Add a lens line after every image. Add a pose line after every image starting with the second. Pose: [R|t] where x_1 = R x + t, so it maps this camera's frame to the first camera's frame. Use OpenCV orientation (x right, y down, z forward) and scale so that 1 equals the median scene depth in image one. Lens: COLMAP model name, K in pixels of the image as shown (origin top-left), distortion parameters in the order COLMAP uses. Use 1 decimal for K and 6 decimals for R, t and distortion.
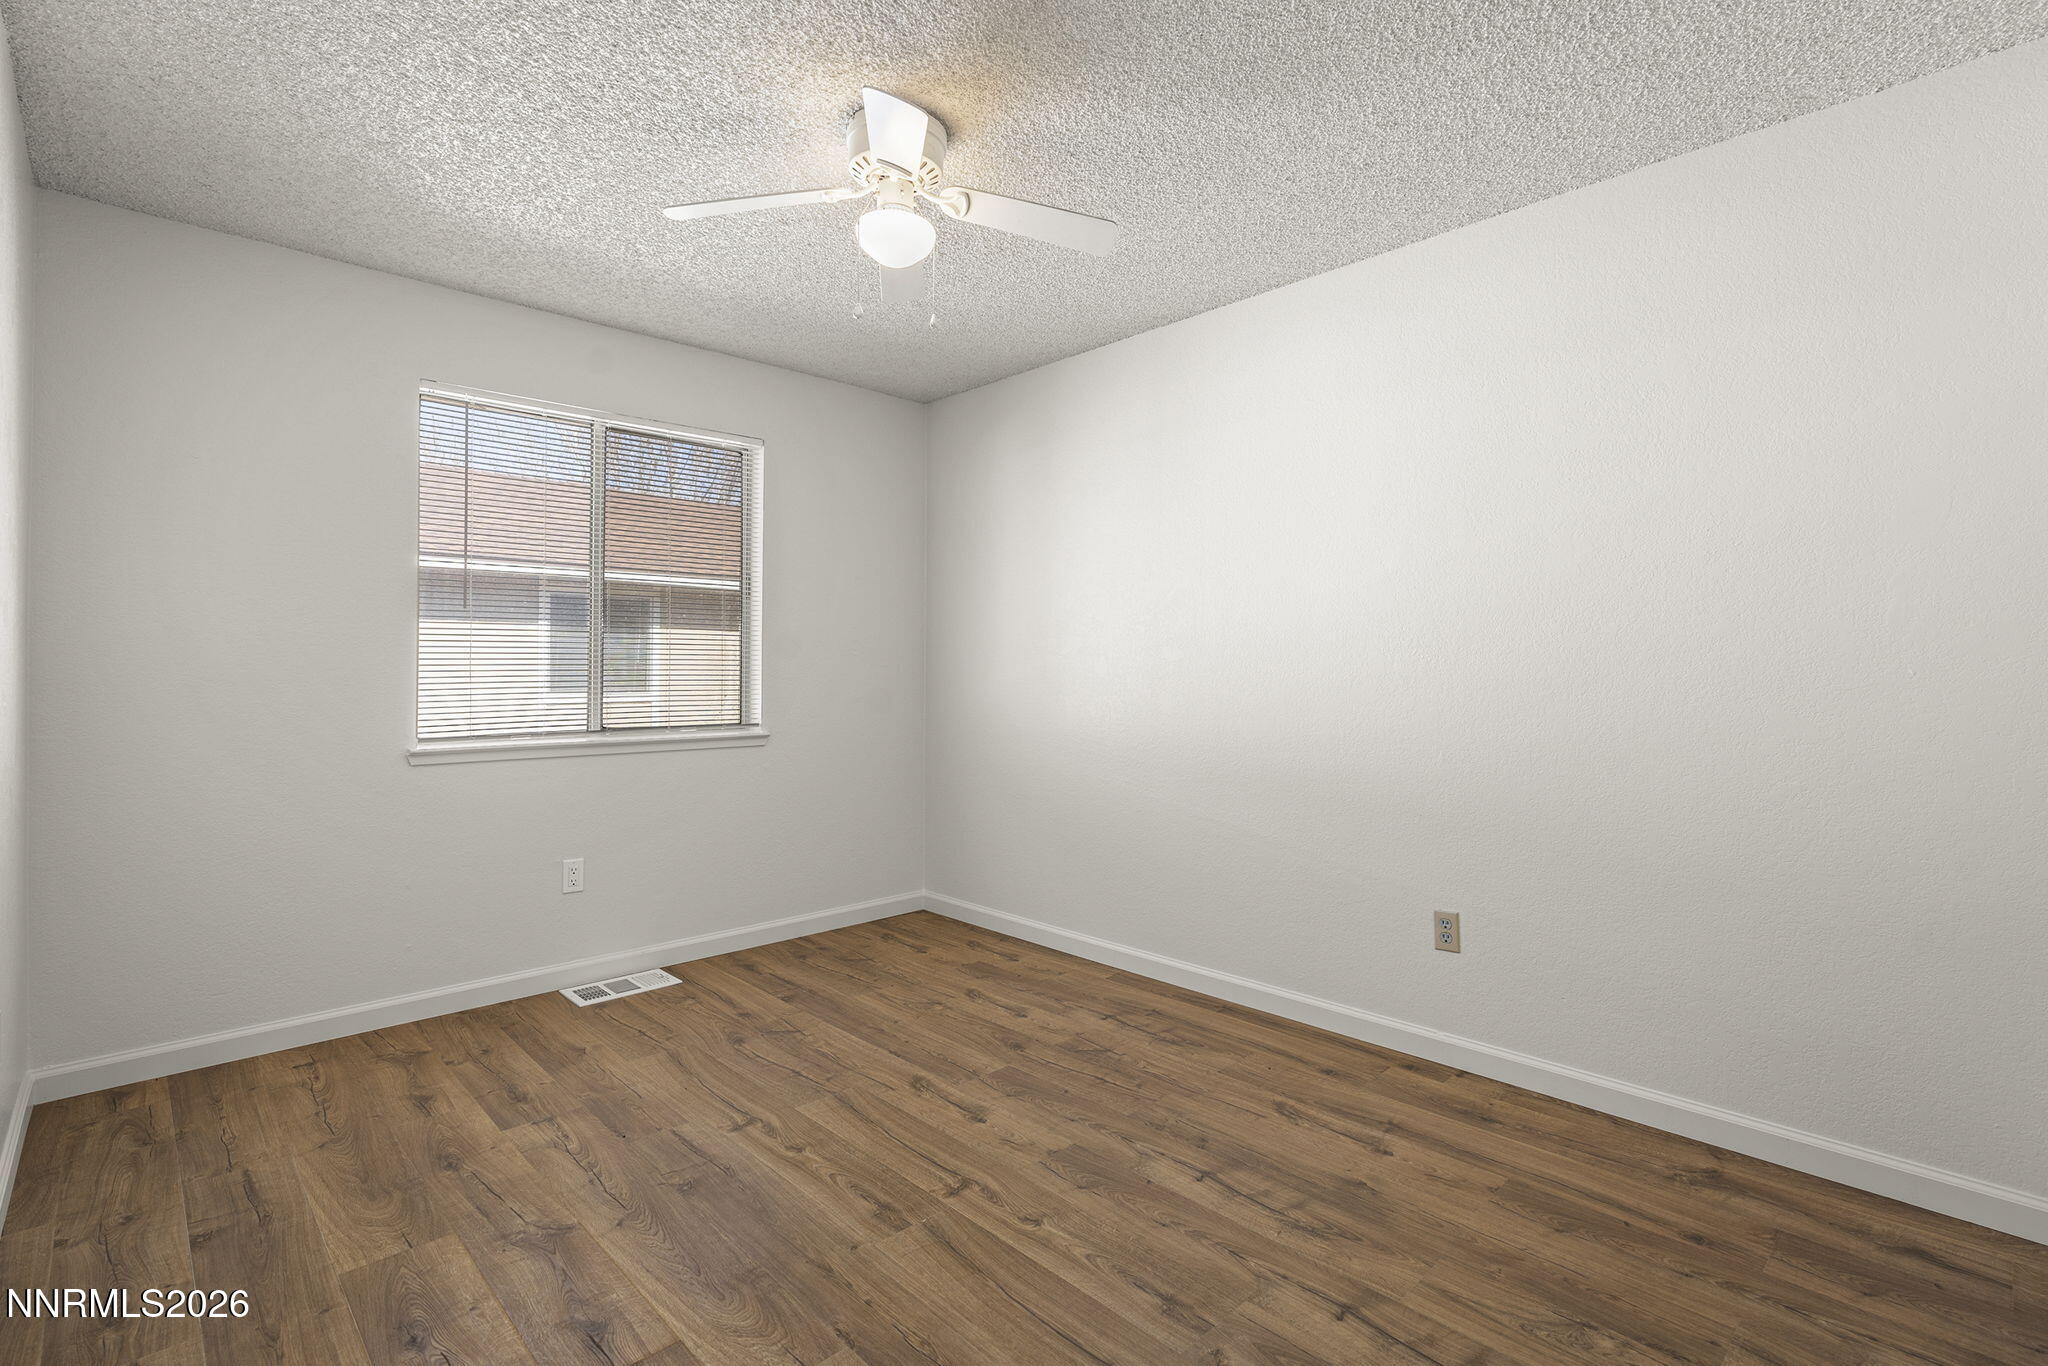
lens RADIAL K [[954.8, 0, 1022.3], [0, 954.8, 682.6], [0, 0, 1]] dist [-0.003490, 0.000833]
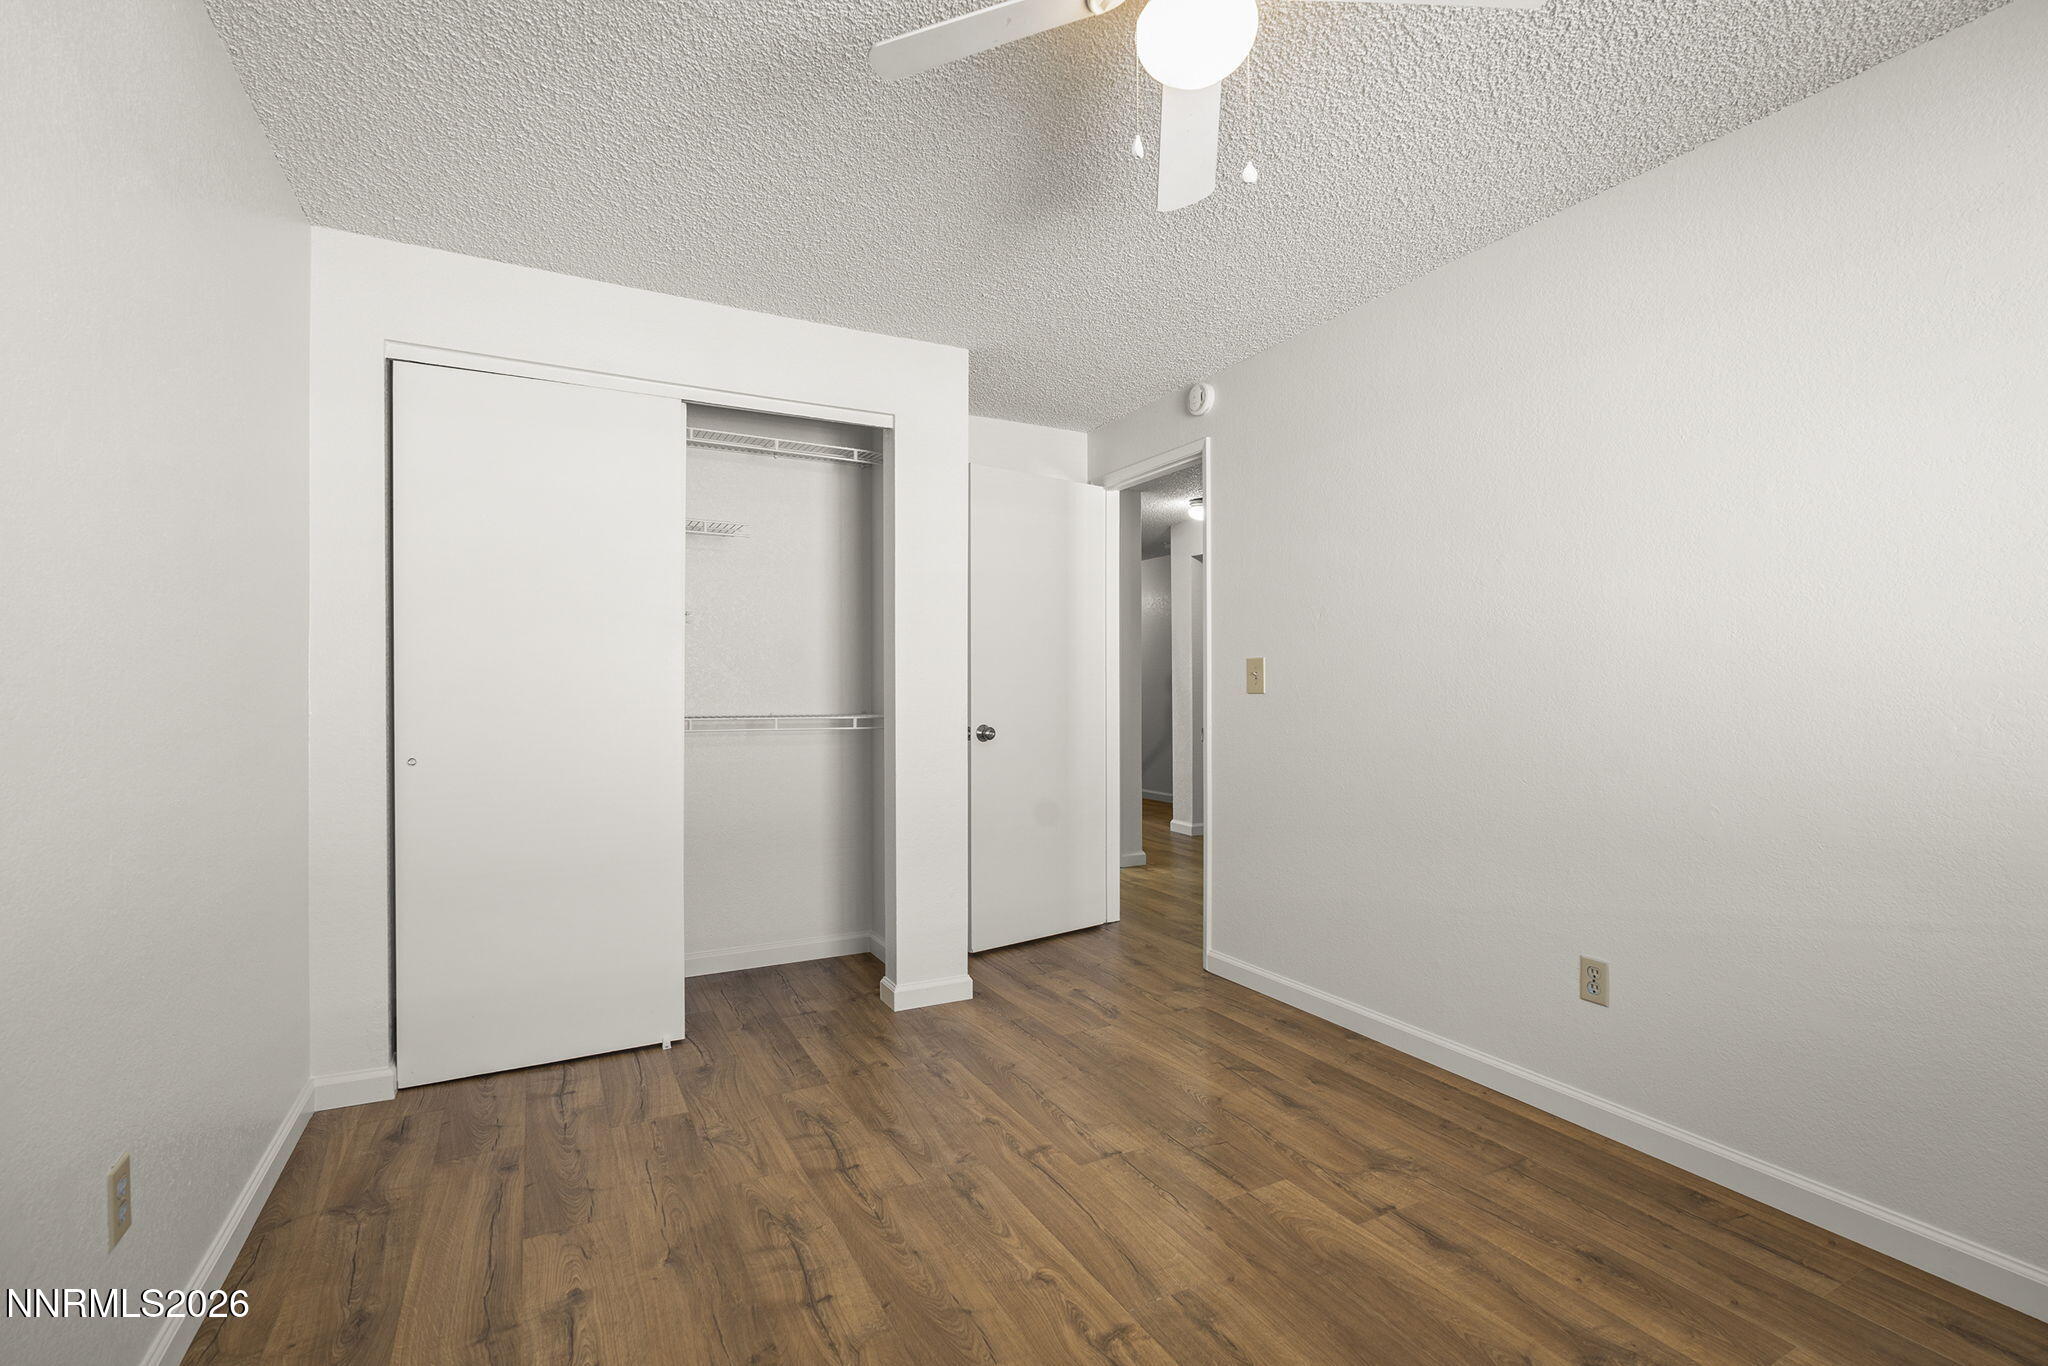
lens RADIAL K [[954.8, 0, 1022.3], [0, 954.8, 682.6], [0, 0, 1]] dist [-0.003490, 0.000833]
pose [[-0.963183, 0.000370, 0.268845, -0.229921], [0.002193, 0.999977, 0.006480, -0.028637], [-0.268837, 0.006830, -0.963162, 1.968669]]
